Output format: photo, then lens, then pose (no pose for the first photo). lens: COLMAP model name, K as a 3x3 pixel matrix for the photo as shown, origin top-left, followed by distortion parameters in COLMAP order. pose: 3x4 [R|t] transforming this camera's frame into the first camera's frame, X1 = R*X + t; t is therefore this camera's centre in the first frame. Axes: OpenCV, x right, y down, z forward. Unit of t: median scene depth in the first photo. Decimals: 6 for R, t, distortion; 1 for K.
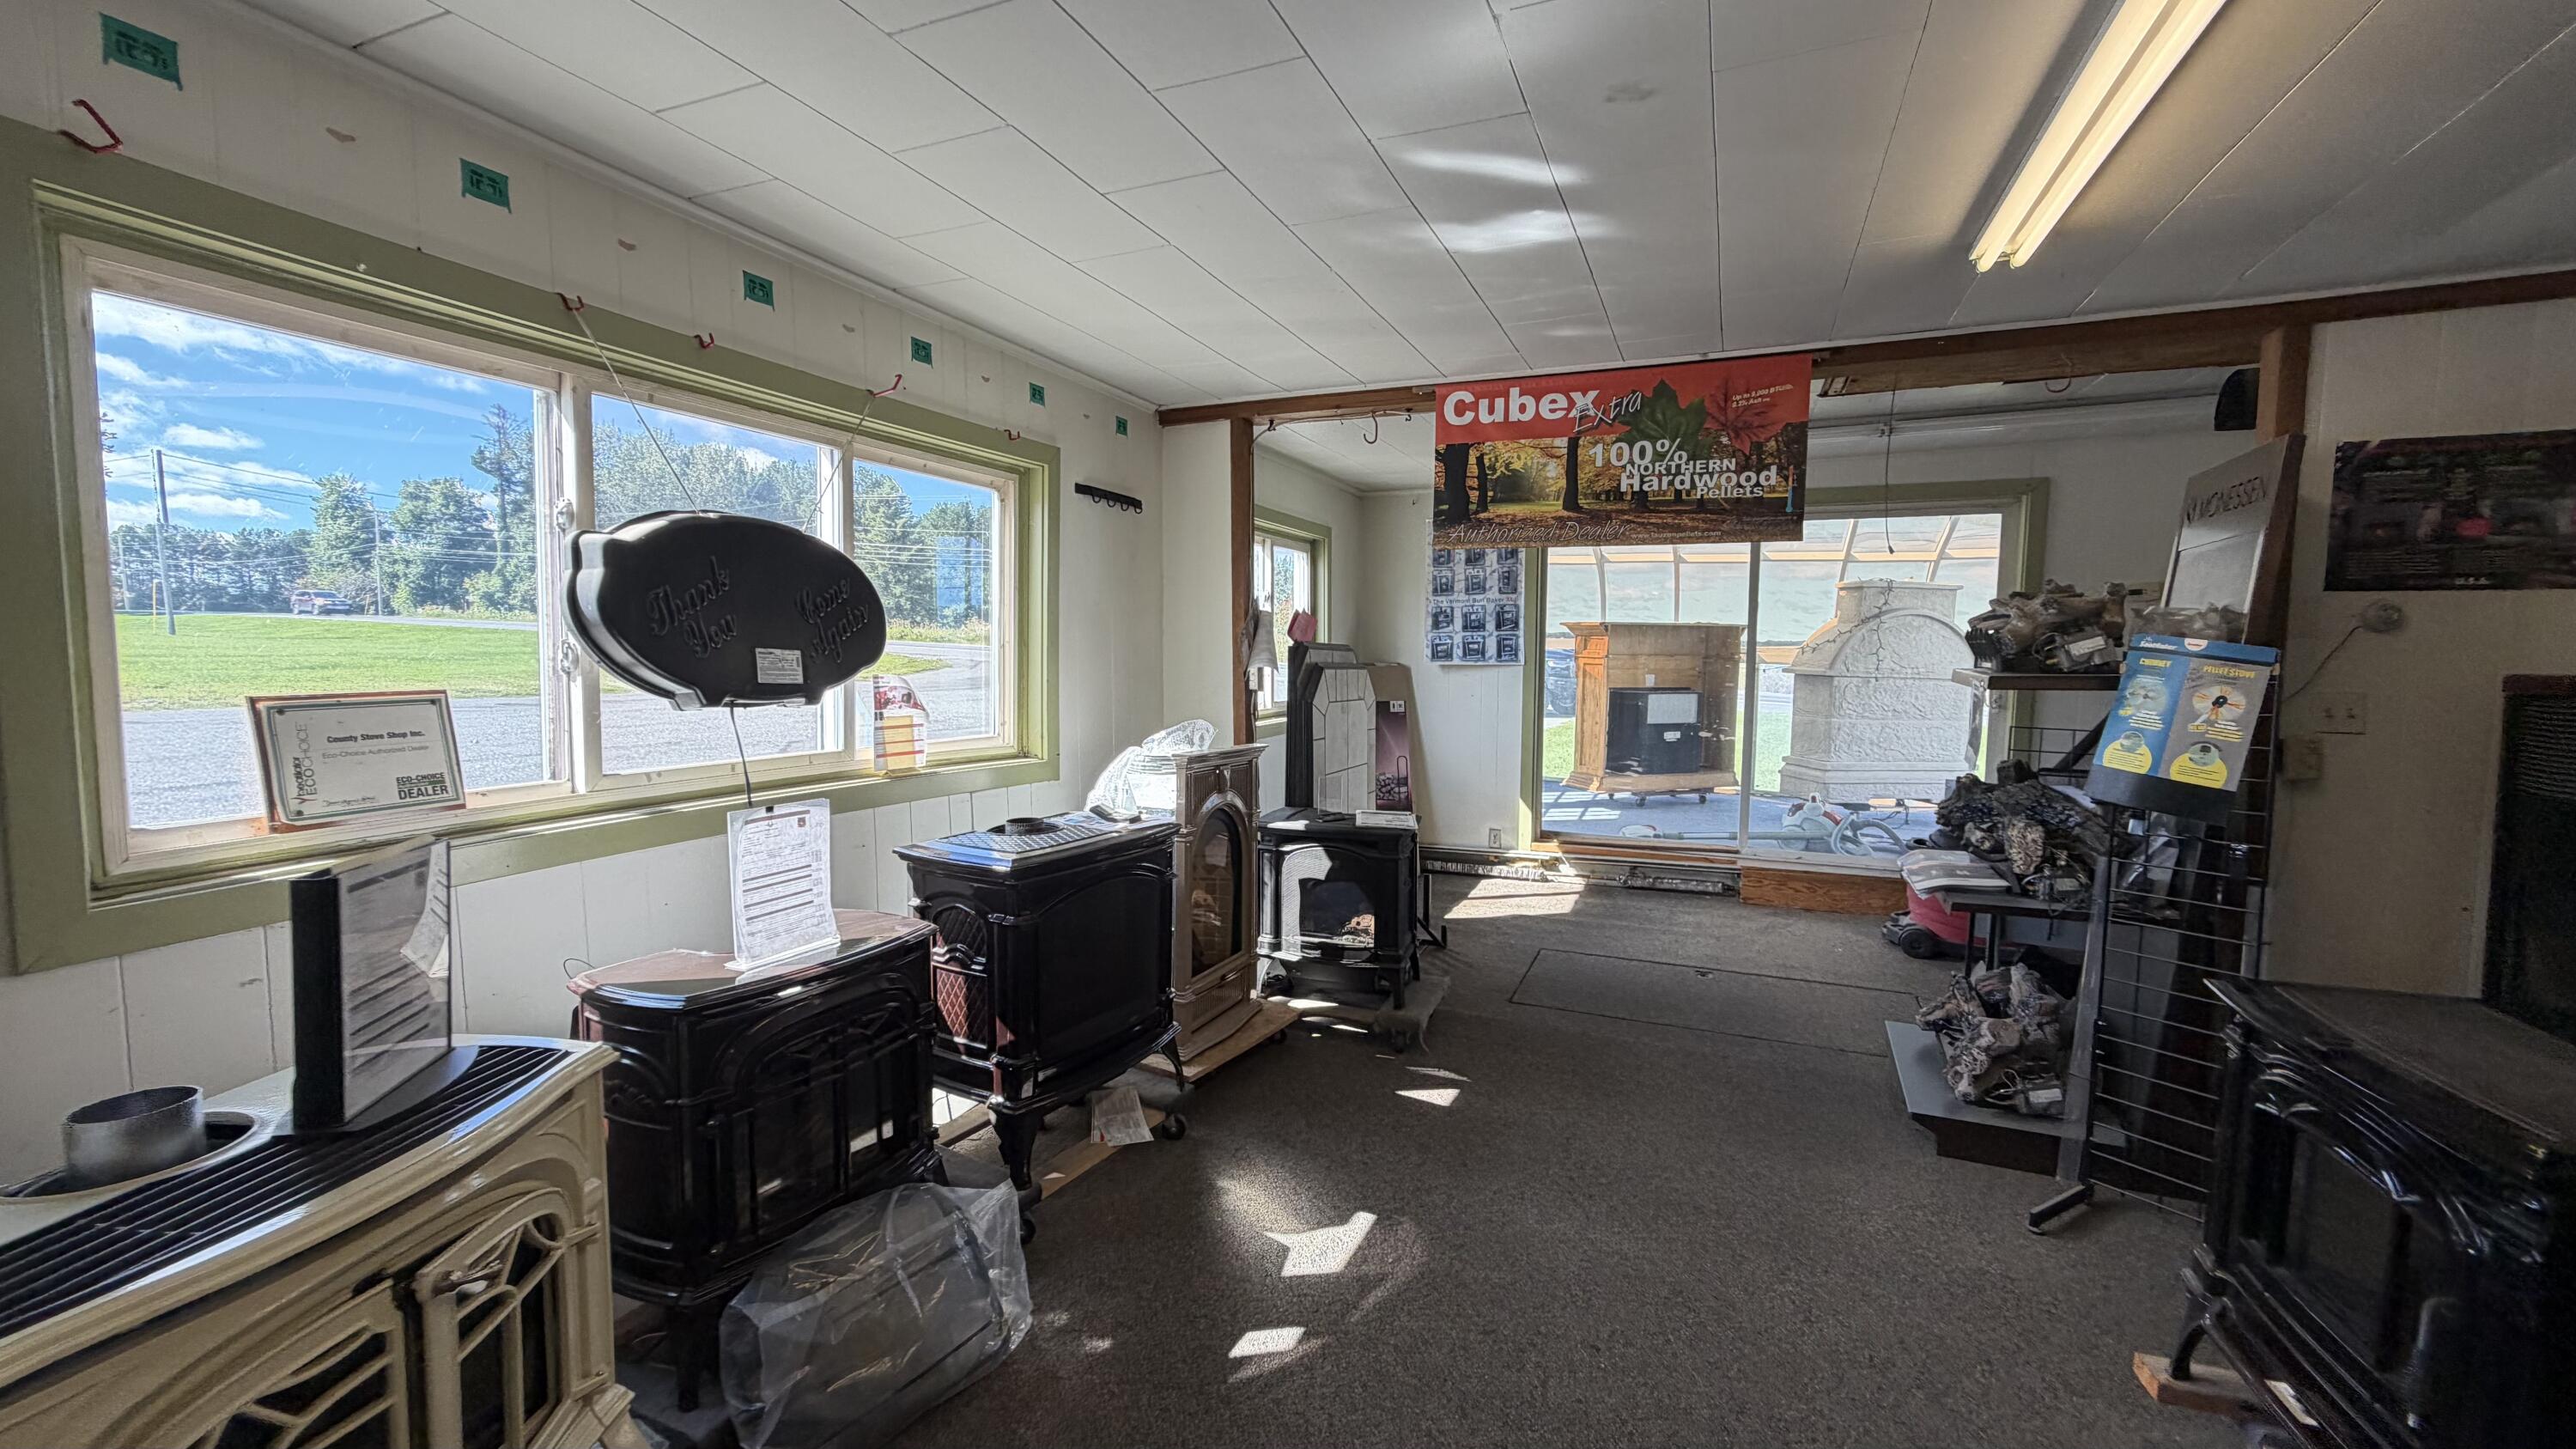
lens RADIAL K [[1028.8, 0, 1279.8], [0, 1028.8, 725.0], [0, 0, 1]] dist [-0.000303, 0.000579]
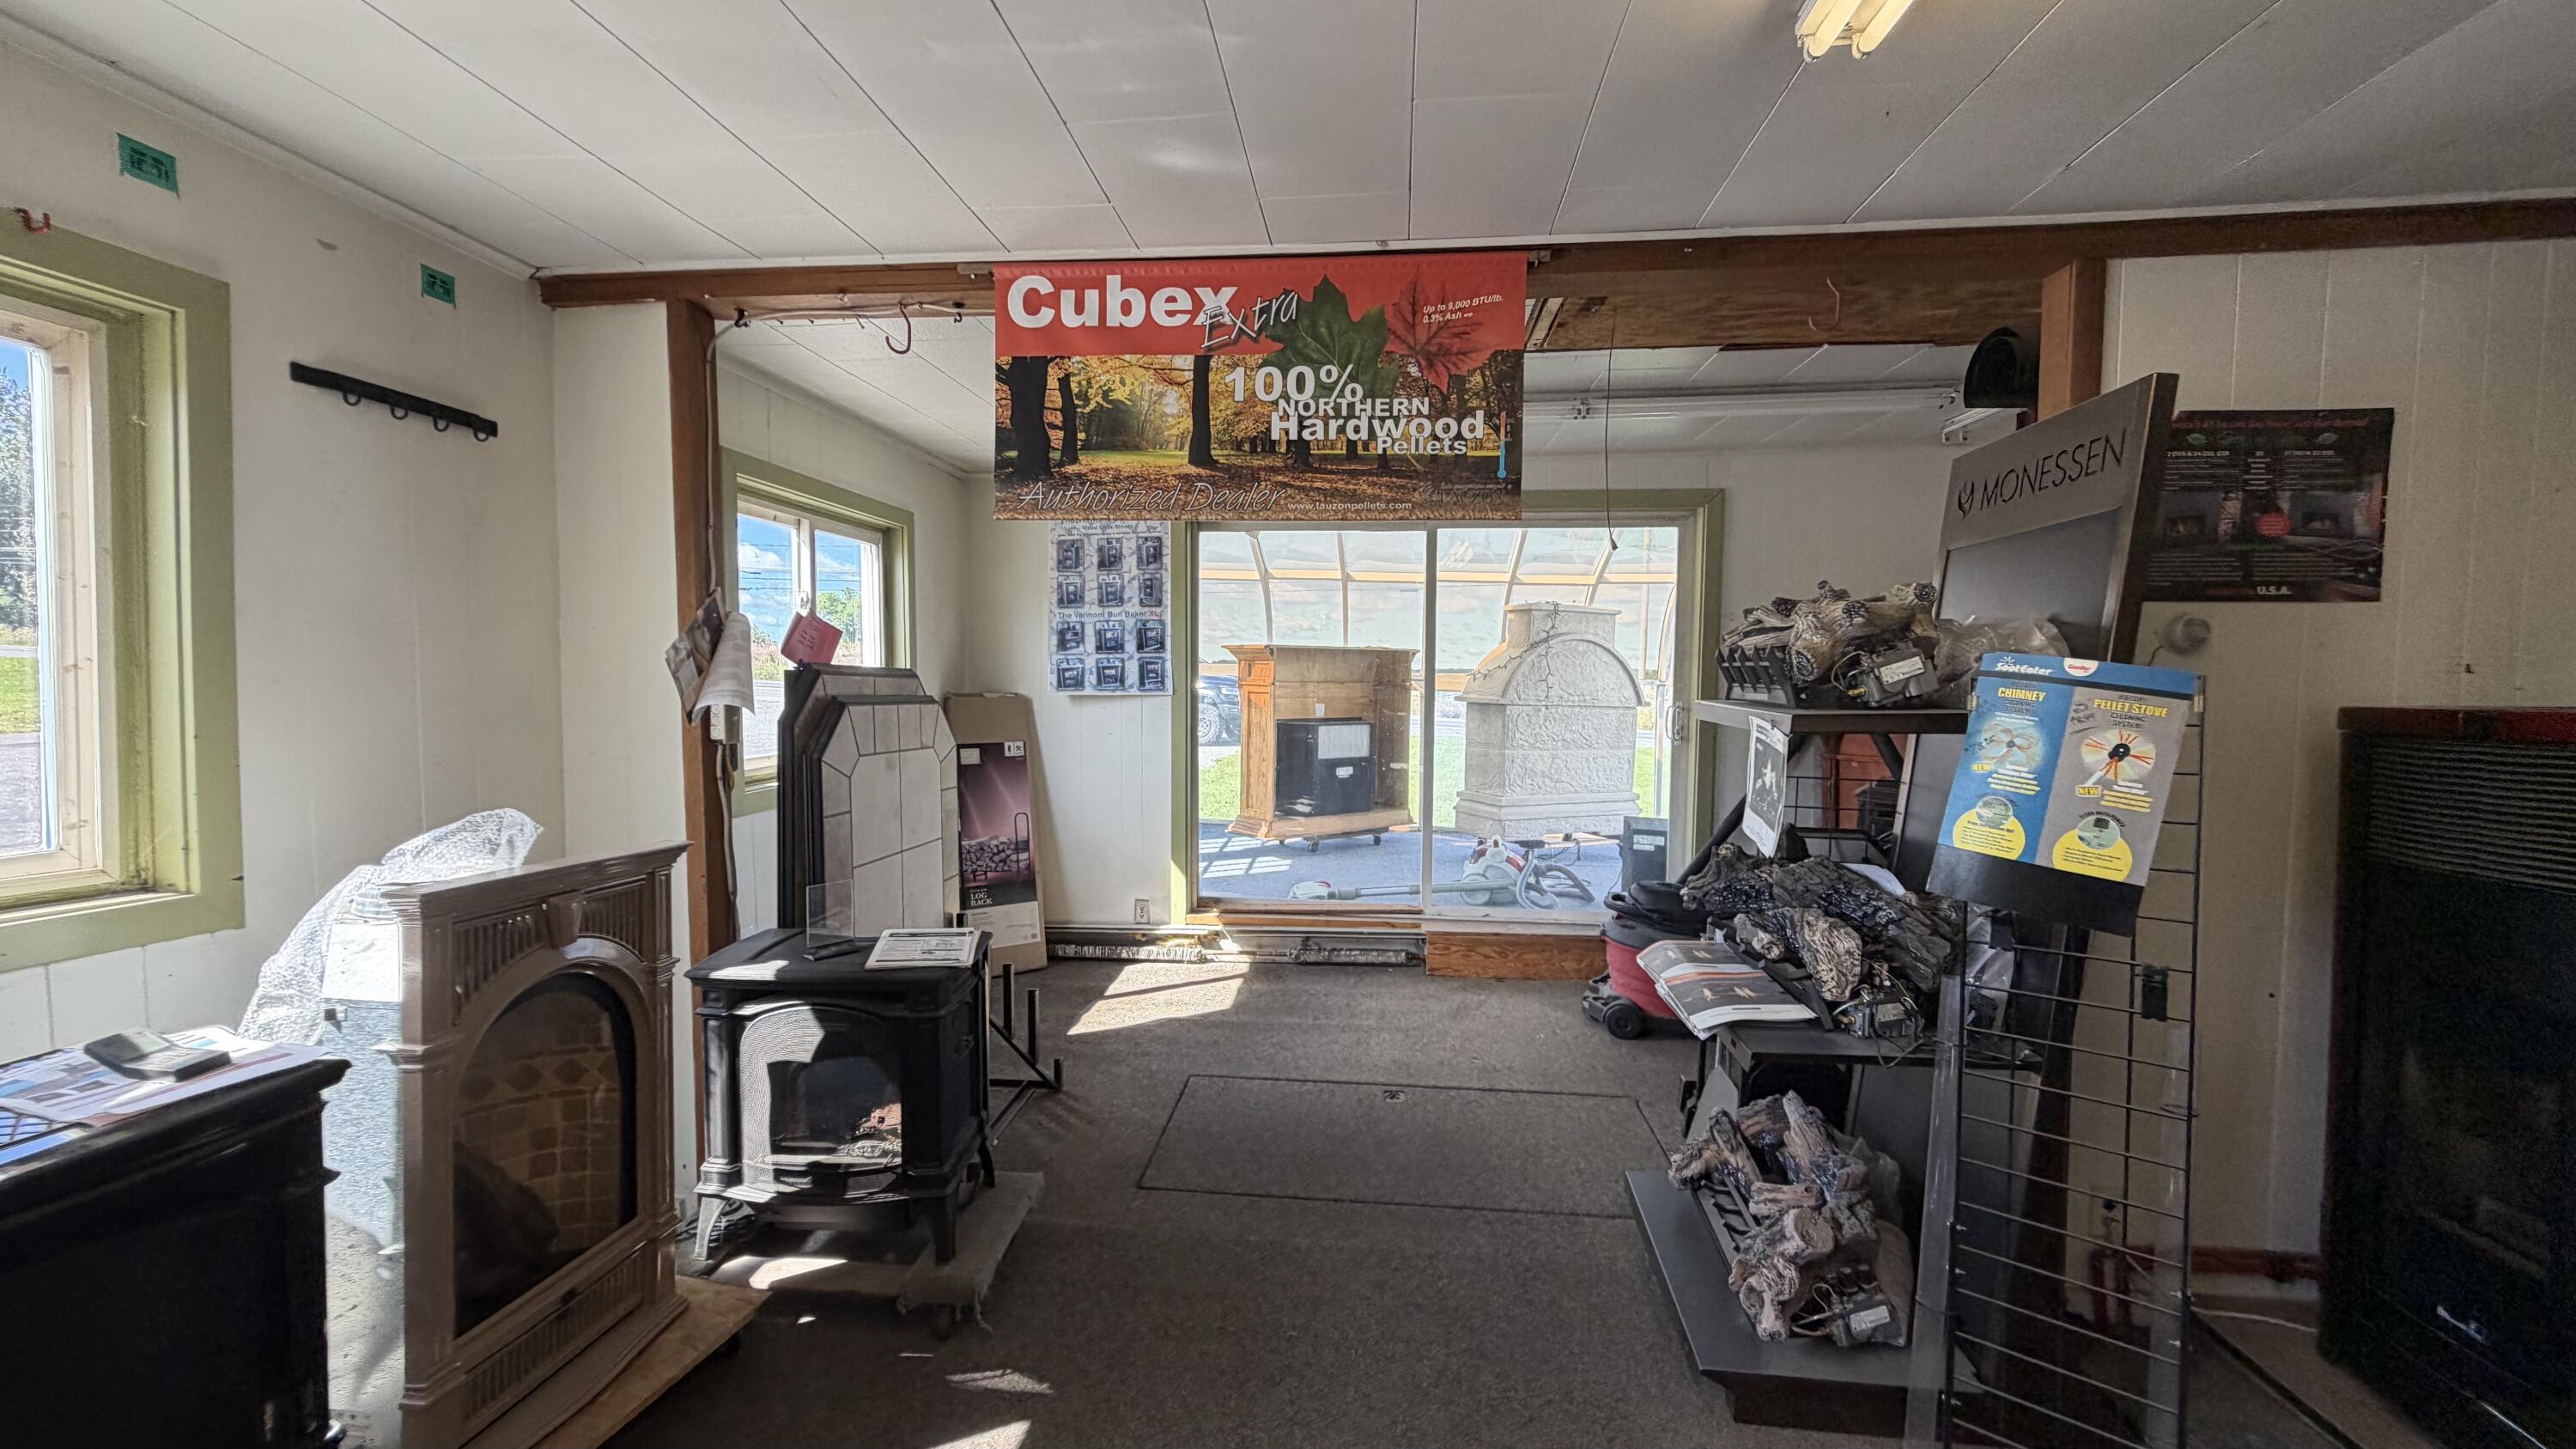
lens RADIAL K [[1028.8, 0, 1279.8], [0, 1028.8, 725.0], [0, 0, 1]] dist [-0.000303, 0.000579]
pose [[0.953582, -0.014236, 0.300795, 0.124926], [0.022039, 0.999502, -0.022565, -0.024553], [-0.300324, 0.028147, 0.953422, 0.344001]]
